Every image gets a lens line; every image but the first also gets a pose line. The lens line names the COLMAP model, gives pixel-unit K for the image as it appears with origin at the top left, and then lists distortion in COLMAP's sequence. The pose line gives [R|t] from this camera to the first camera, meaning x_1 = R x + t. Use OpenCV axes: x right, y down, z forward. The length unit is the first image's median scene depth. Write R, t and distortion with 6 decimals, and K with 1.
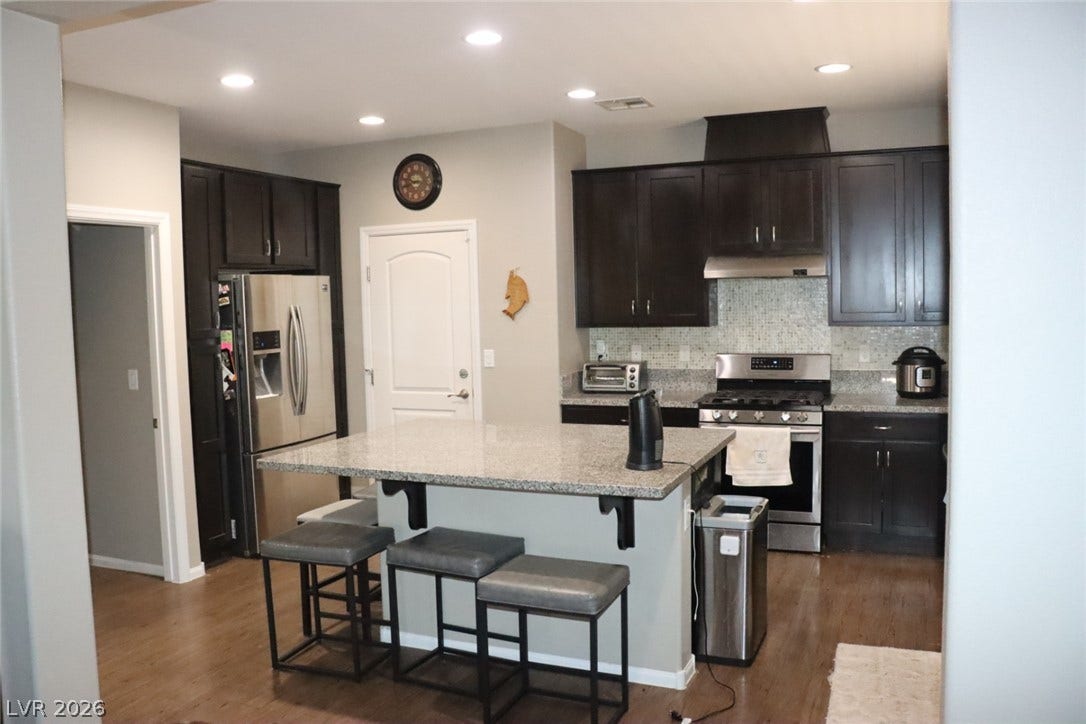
lens RADIAL K [[910.0, 0, 543.0], [0, 910.0, 362.0], [0, 0, 1]] dist [-0.180756, 0.172679]
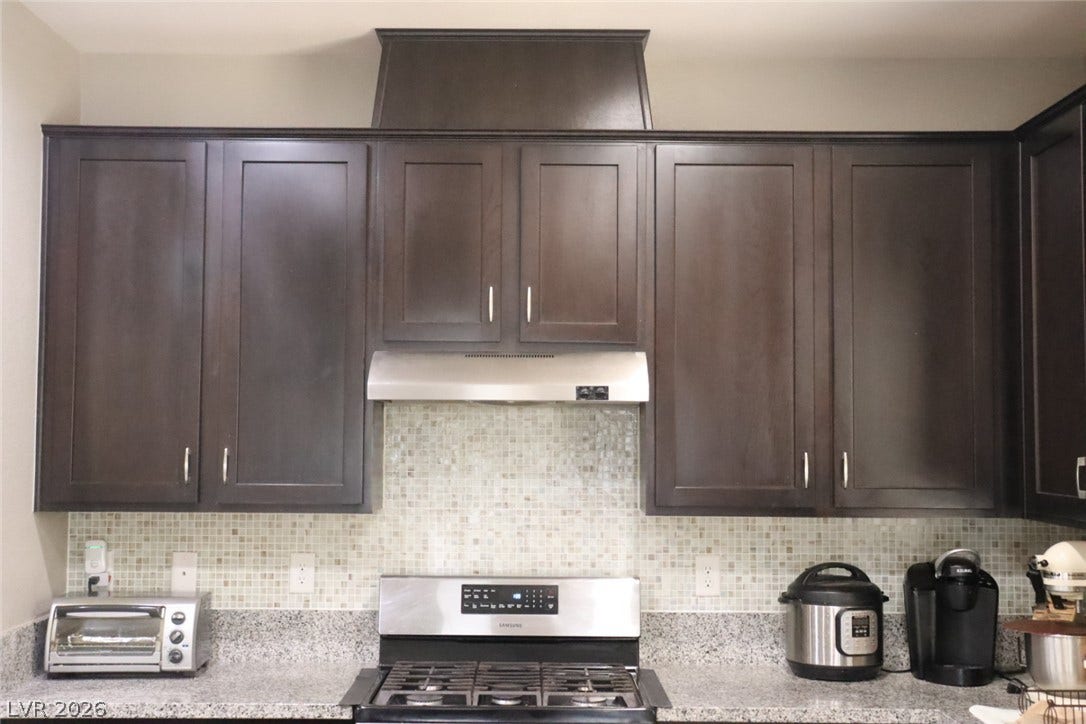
lens RADIAL K [[1368.6, 0, 543.0], [0, 1368.6, 362.0], [0, 0, 1]] dist [0.010310, 0.109953]
pose [[0.920042, 0.051894, 0.388367, 0.004189], [-0.001730, 0.991719, -0.128417, -0.027635], [-0.391815, 0.117477, 0.912513, 0.376976]]
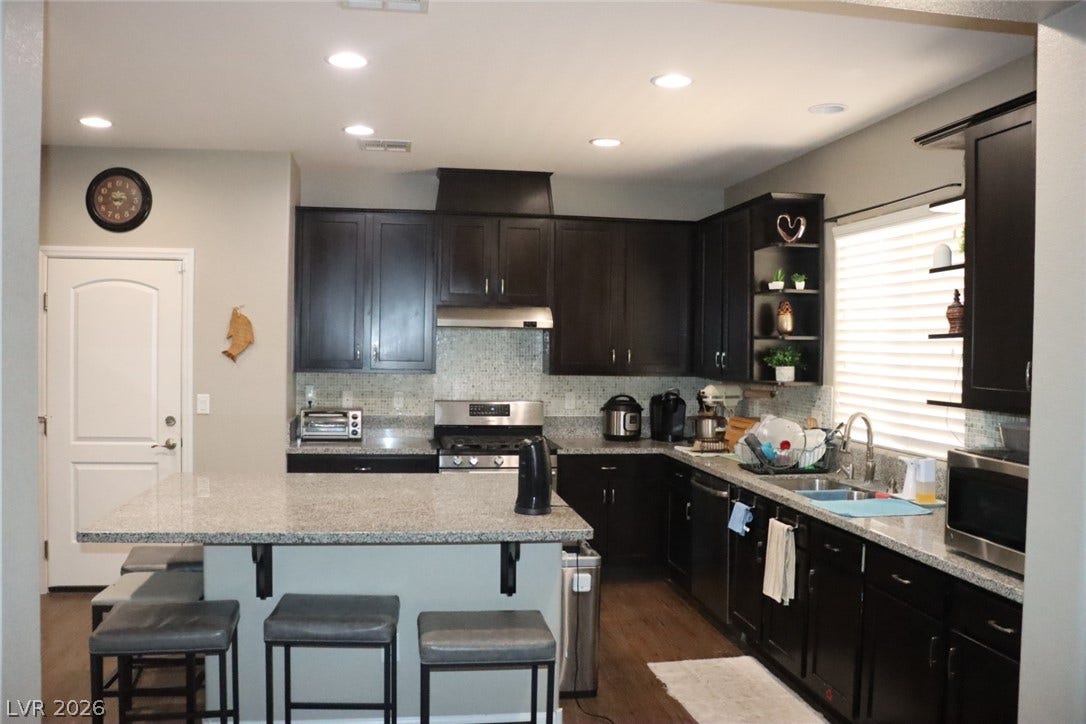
lens RADIAL K [[910.0, 0, 543.0], [0, 910.0, 362.0], [0, 0, 1]] dist [-0.180756, 0.172679]
pose [[0.841981, 0.026352, 0.538864, -0.265761], [0.001385, 0.998698, -0.051003, -0.000169], [-0.539506, 0.043690, 0.840847, 0.081017]]
